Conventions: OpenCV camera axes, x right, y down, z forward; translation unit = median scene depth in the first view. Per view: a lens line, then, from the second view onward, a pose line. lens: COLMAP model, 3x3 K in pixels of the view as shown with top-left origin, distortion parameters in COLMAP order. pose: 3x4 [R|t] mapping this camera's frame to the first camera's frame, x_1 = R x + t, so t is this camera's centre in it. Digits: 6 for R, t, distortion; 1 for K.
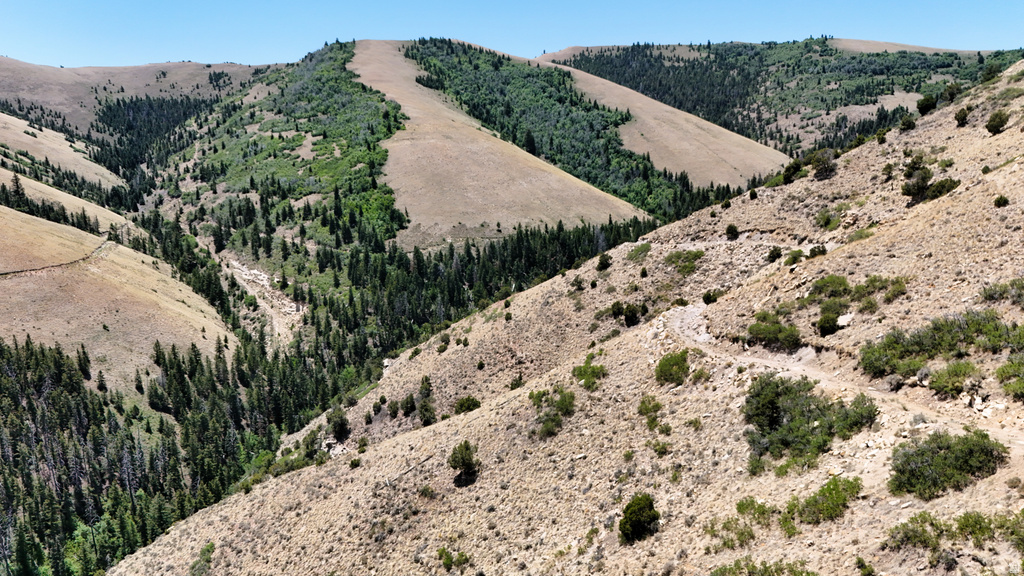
lens RADIAL K [[752.0, 0, 509.0], [0, 752.0, 284.3], [0, 0, 1]] dist [0.050218, -0.043211]
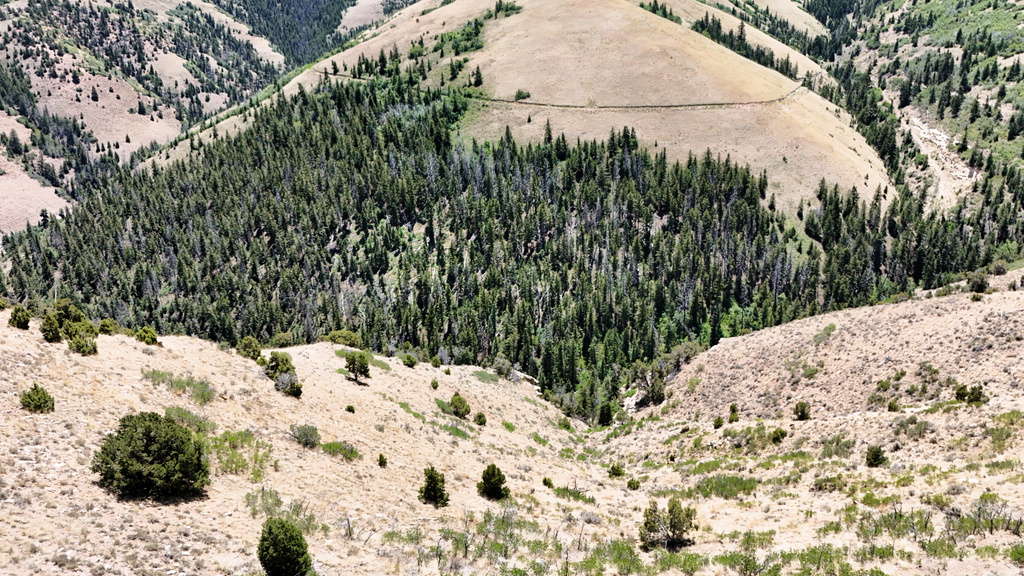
lens RADIAL K [[752.0, 0, 508.5], [0, 752.0, 287.0], [0, 0, 1]] dist [0.050218, -0.043211]
pose [[0.666035, 0.272574, -0.694335, 0.040535], [-0.139860, 0.959968, 0.242693, 0.017644], [0.732691, -0.064533, 0.677495, -0.094385]]
